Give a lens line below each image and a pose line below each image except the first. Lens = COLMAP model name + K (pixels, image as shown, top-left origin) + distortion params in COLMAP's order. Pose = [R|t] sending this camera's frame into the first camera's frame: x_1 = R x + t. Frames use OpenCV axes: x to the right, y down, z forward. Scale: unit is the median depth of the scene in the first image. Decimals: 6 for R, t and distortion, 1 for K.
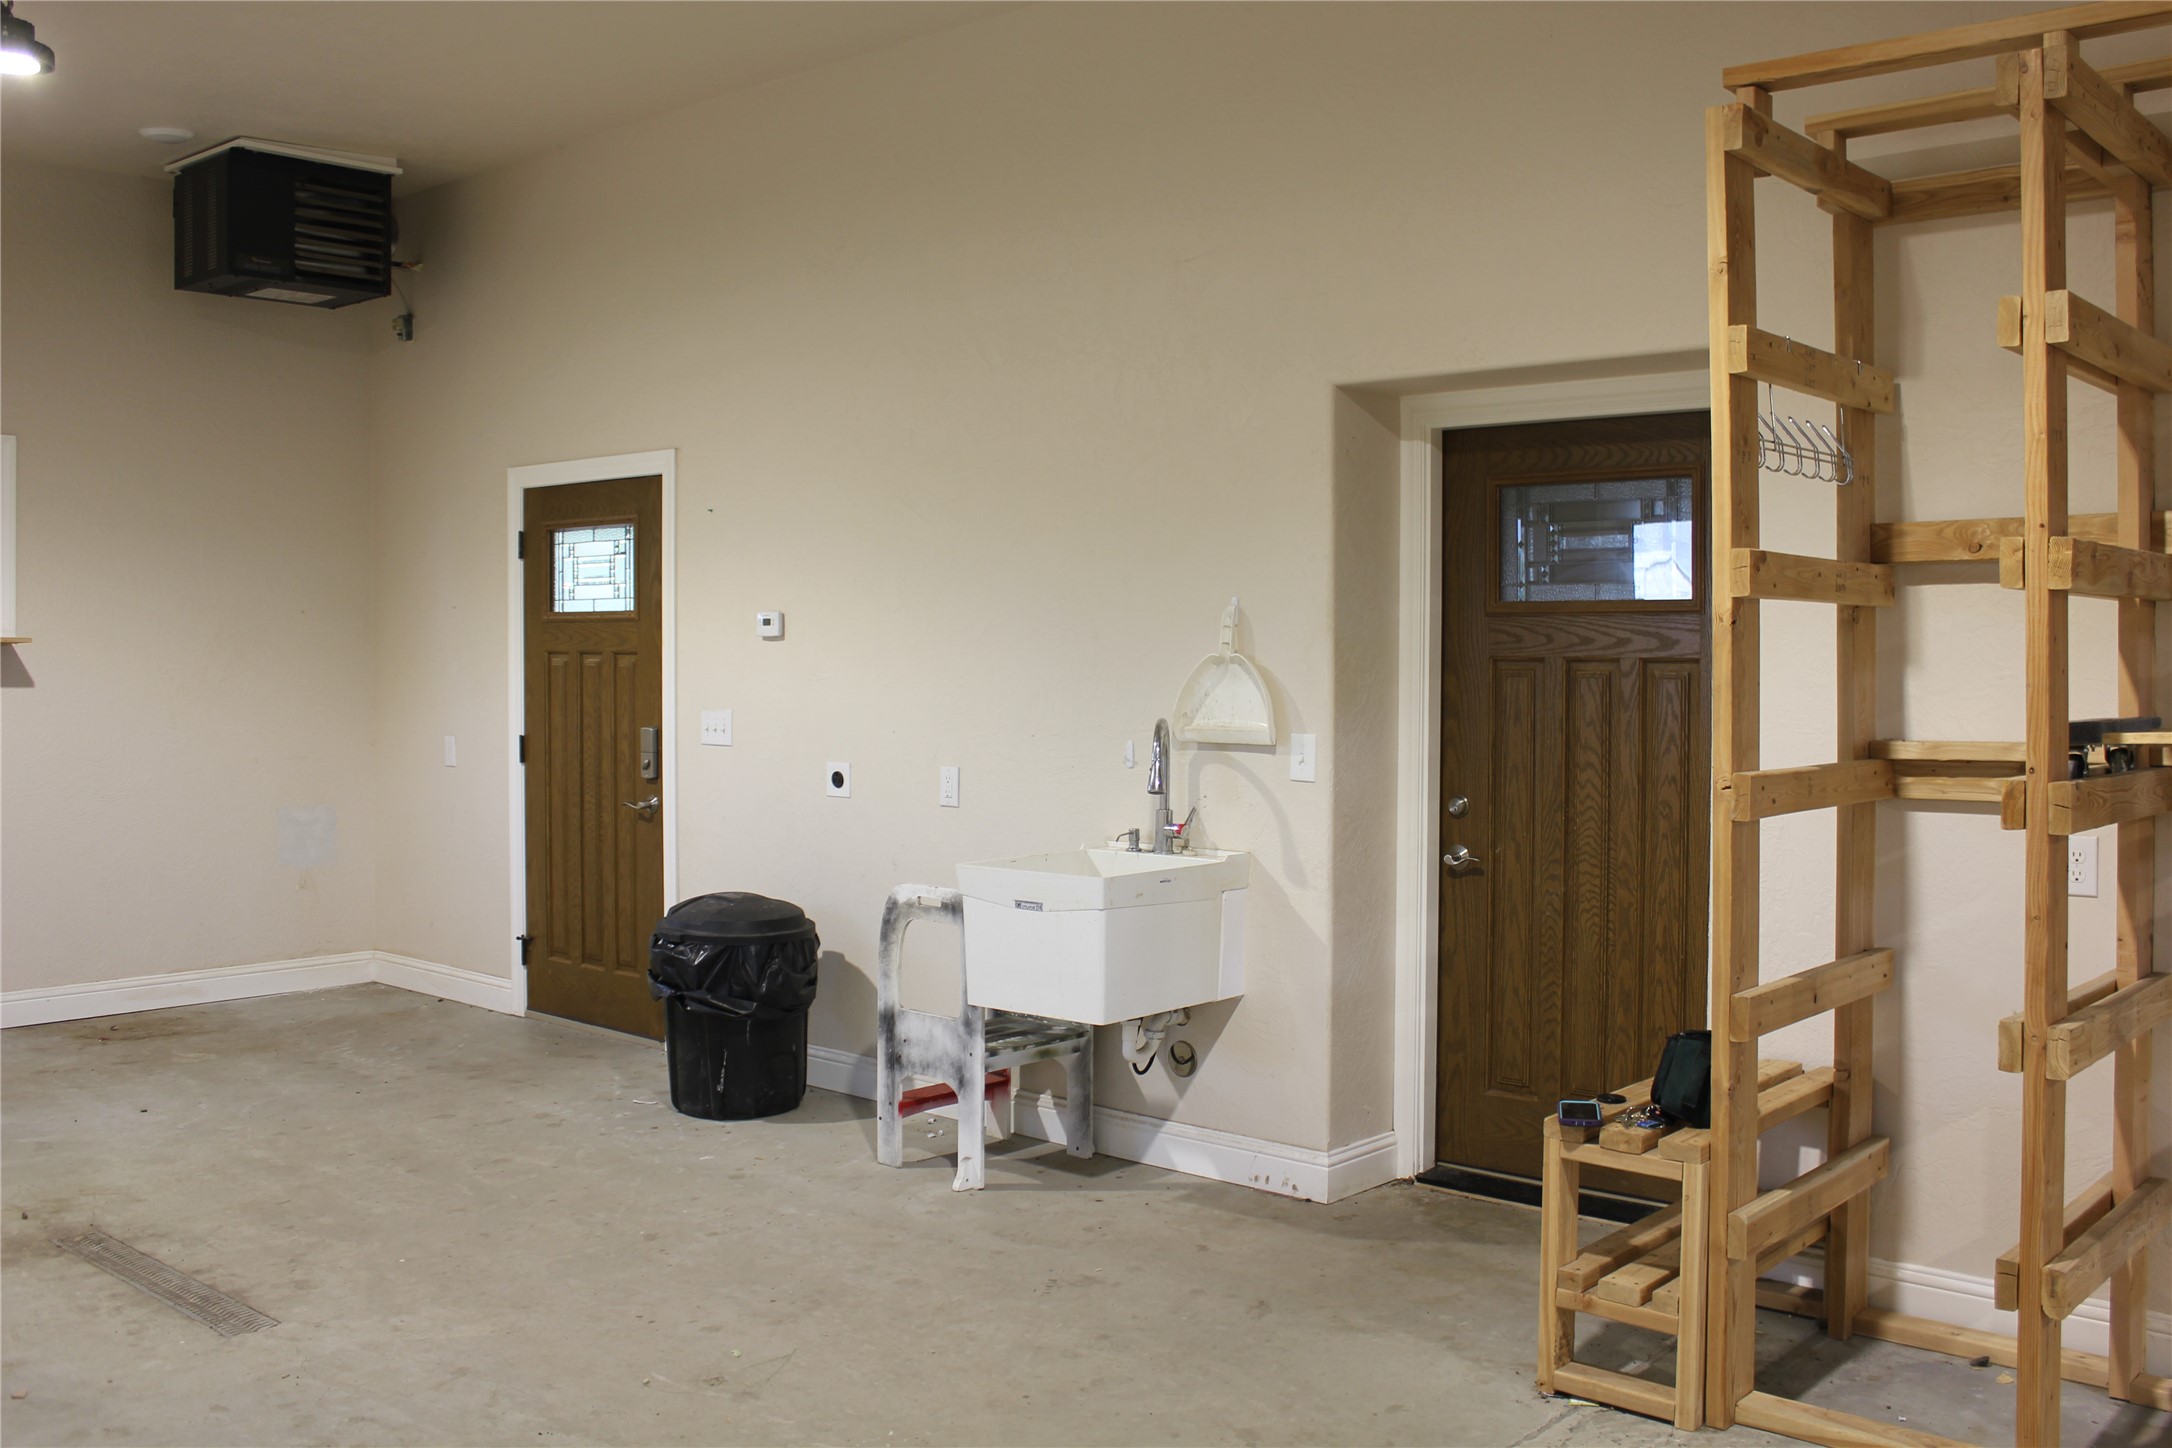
lens RADIAL K [[2016.1, 0, 1086.0], [0, 2016.1, 724.0], [0, 0, 1]] dist [-0.078171, -0.000792]
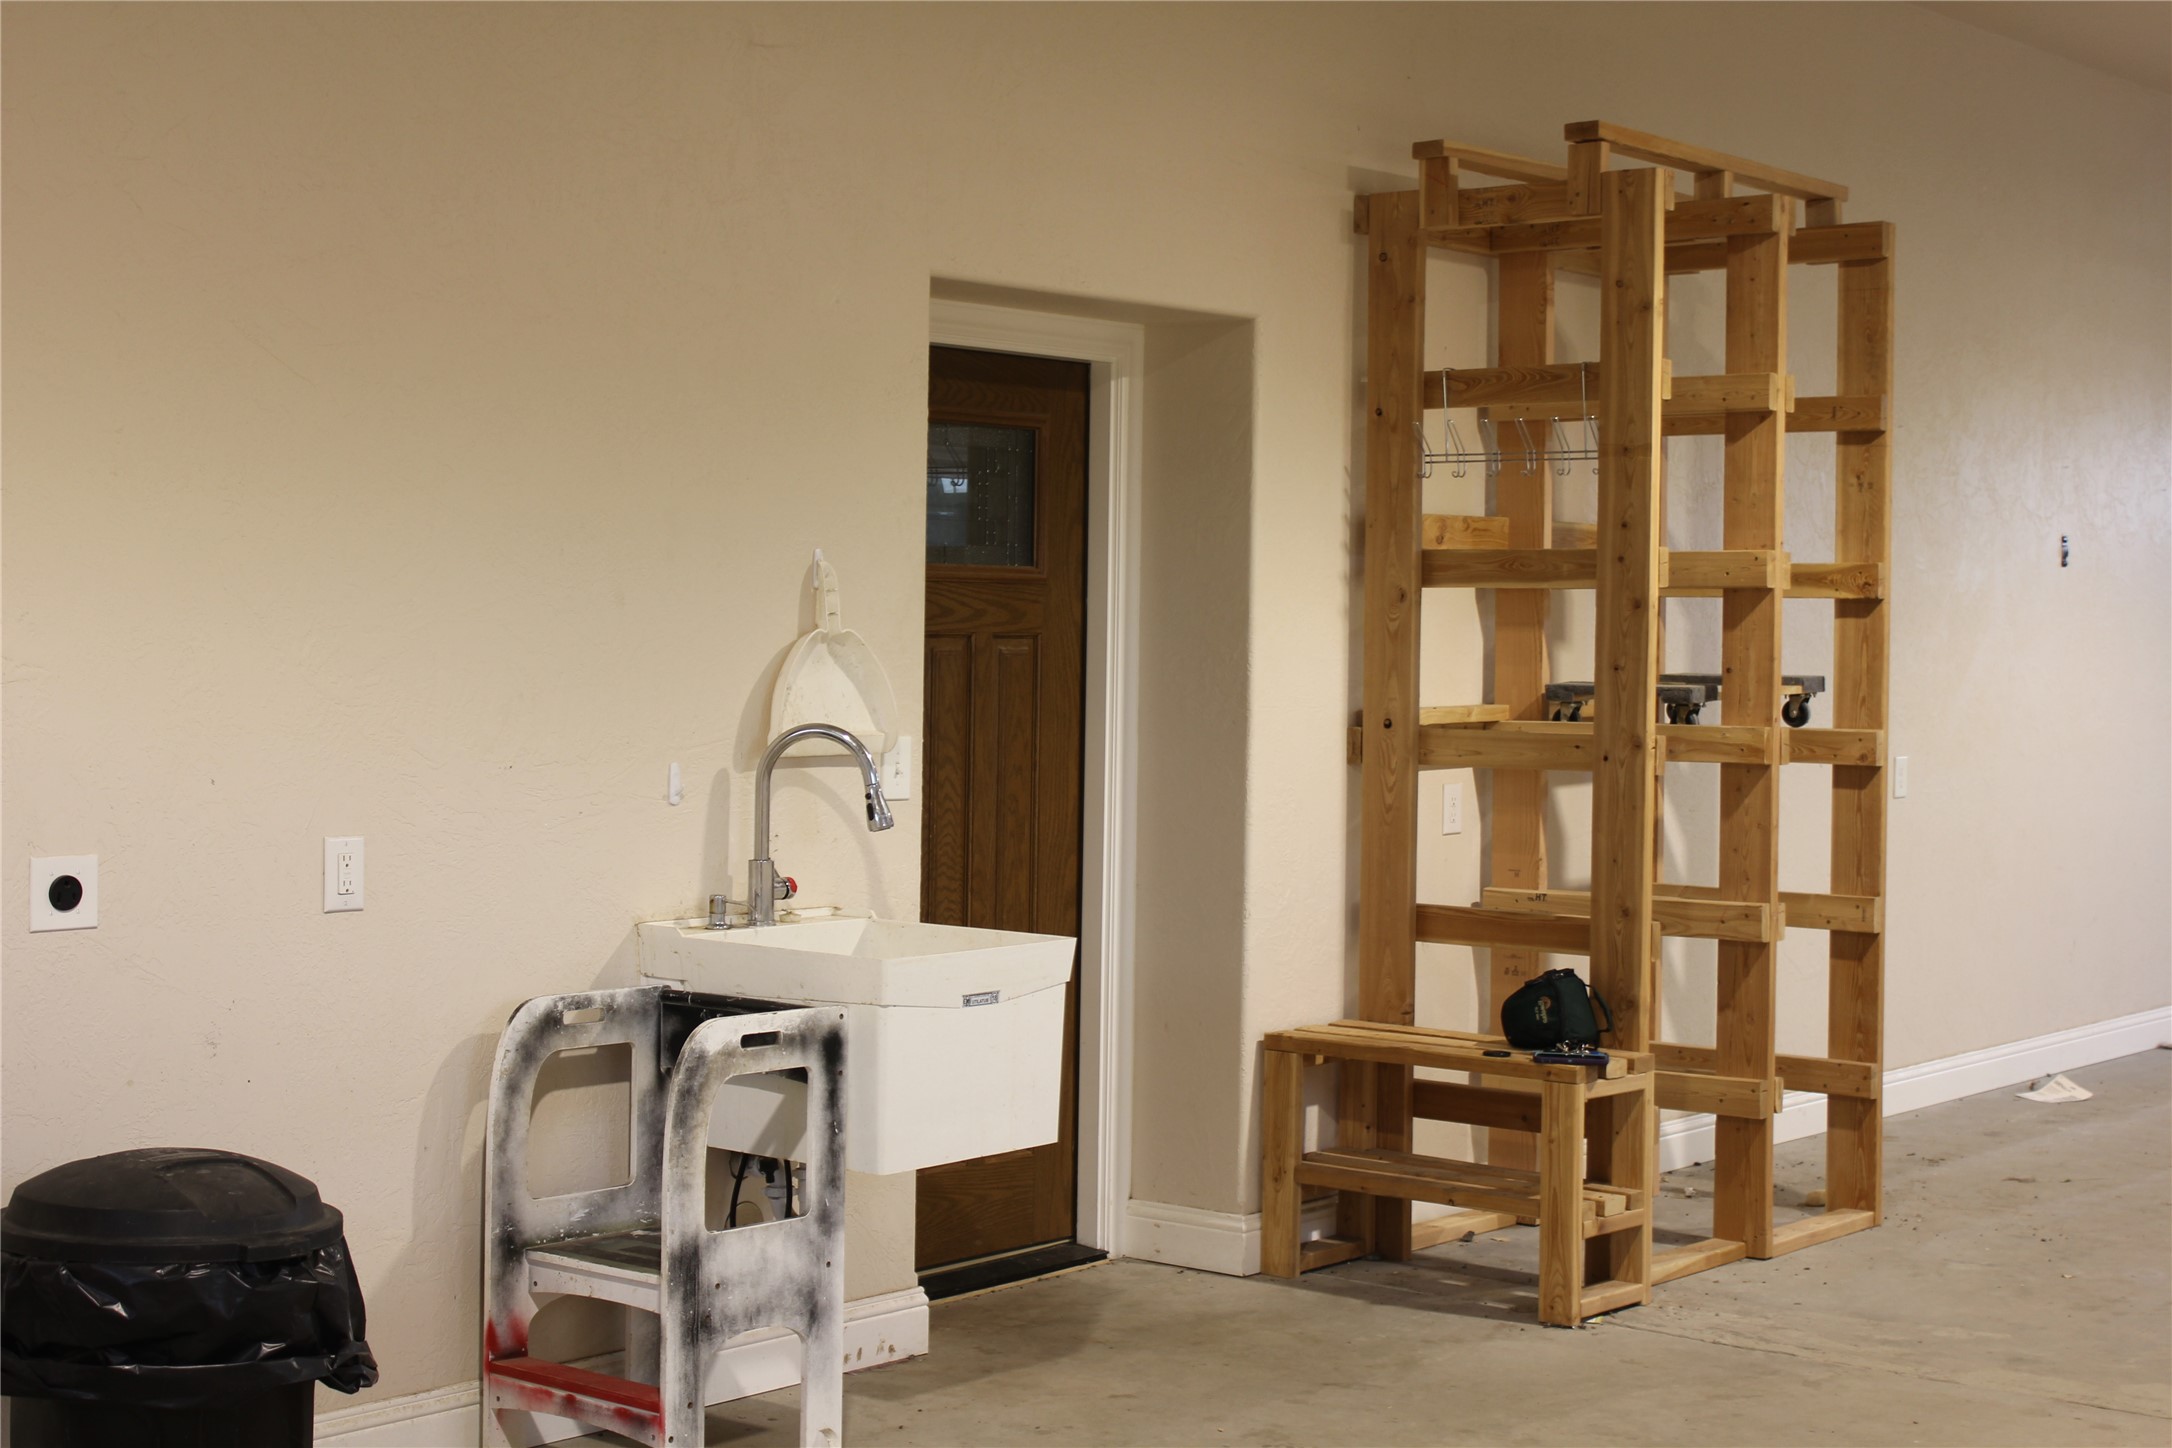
lens RADIAL K [[3158.3, 0, 1086.0], [0, 3158.3, 724.0], [0, 0, 1]] dist [-0.134216, 0.015186]
pose [[-0.017569, -0.031937, 0.999335, -1.052779], [0.030984, 0.998992, 0.032471, -0.035030], [-0.999365, 0.031534, -0.016562, 0.943957]]
